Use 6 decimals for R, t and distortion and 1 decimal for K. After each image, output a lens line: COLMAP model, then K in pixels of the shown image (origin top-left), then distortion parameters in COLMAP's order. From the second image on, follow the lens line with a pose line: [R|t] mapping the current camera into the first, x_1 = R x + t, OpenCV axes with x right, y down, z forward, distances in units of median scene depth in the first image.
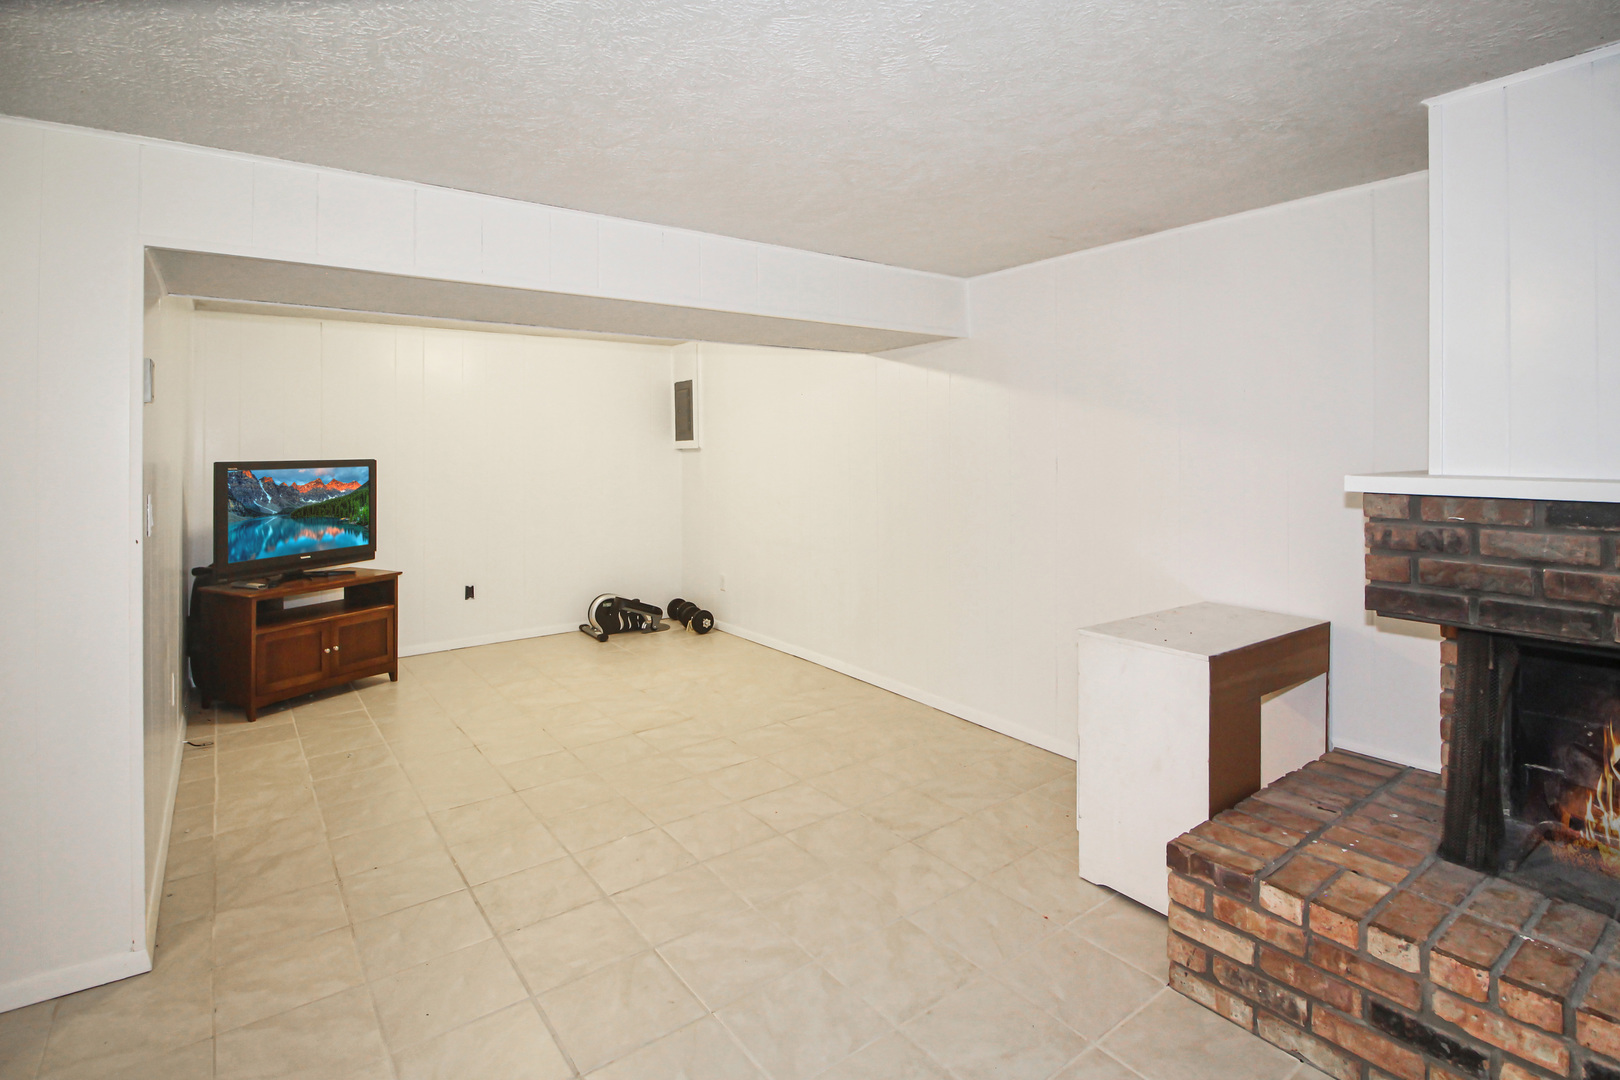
lens RADIAL K [[798.1, 0, 809.6], [0, 798.1, 453.5], [0, 0, 1]] dist [0.000777, -0.011450]
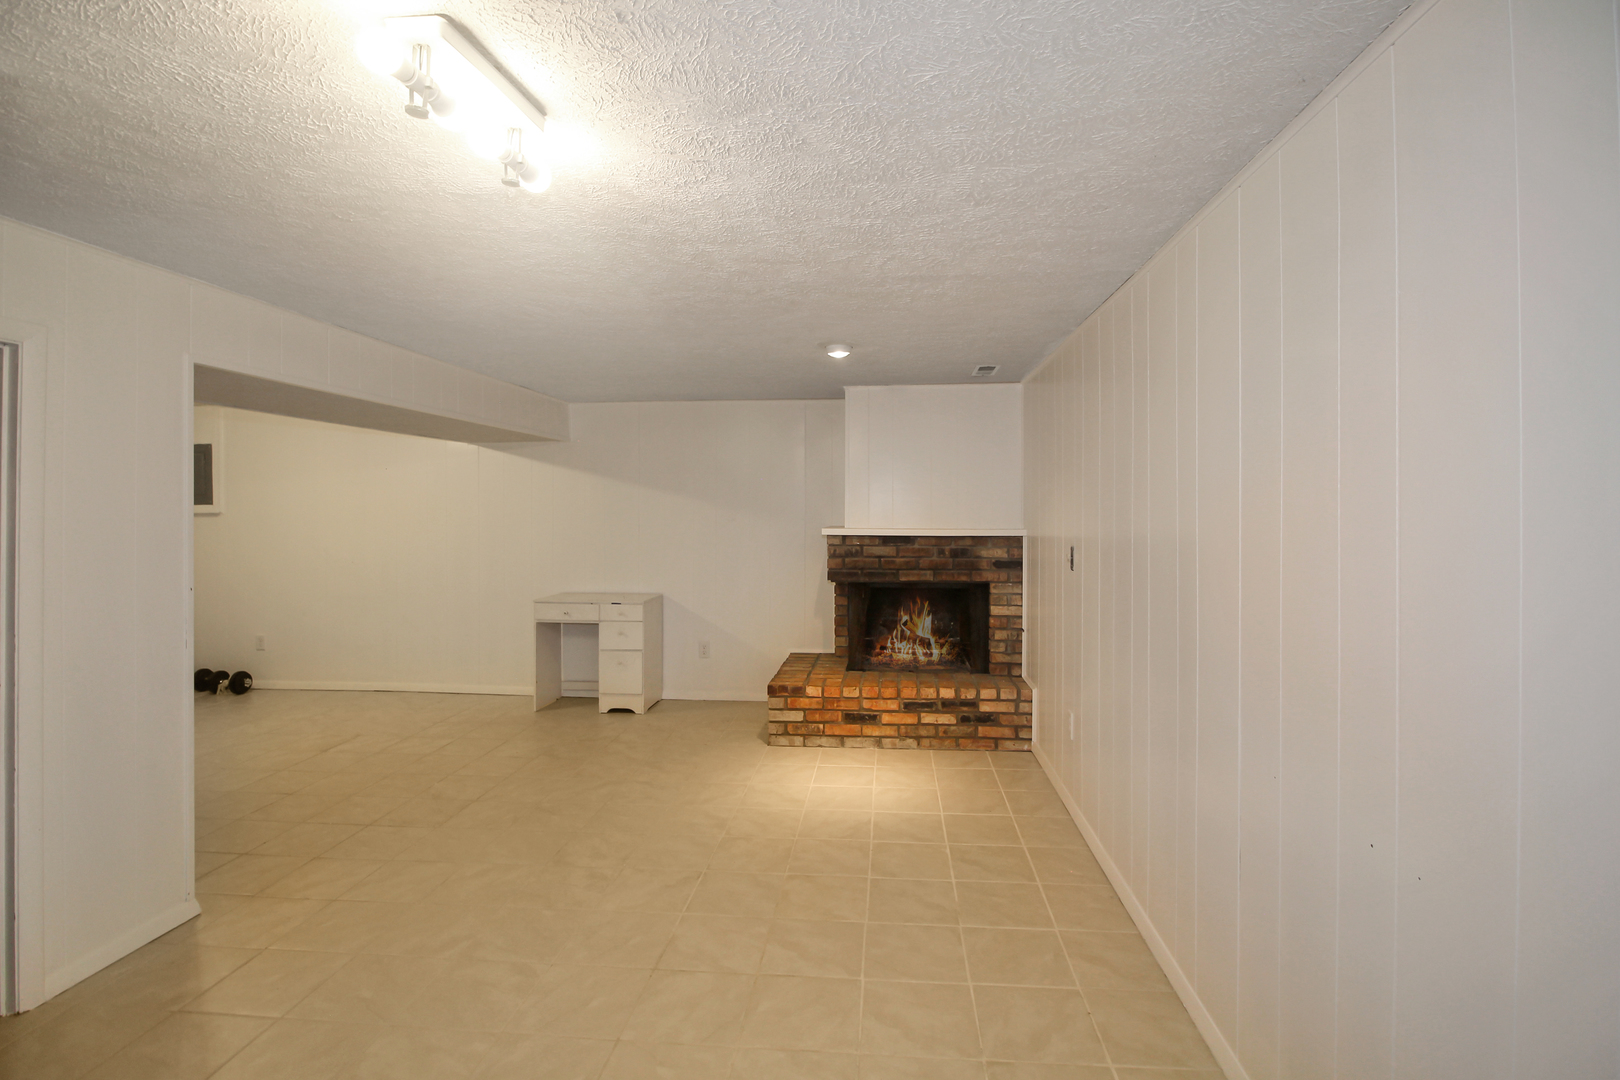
lens RADIAL K [[753.8, 0, 810.0], [0, 753.8, 540.0], [0, 0, 1]] dist [-0.031471, 0.000008]
pose [[0.680302, -0.018378, 0.732701, -1.212721], [-0.002778, 0.999614, 0.027653, -0.002752], [-0.732927, -0.020848, 0.679988, -0.664194]]
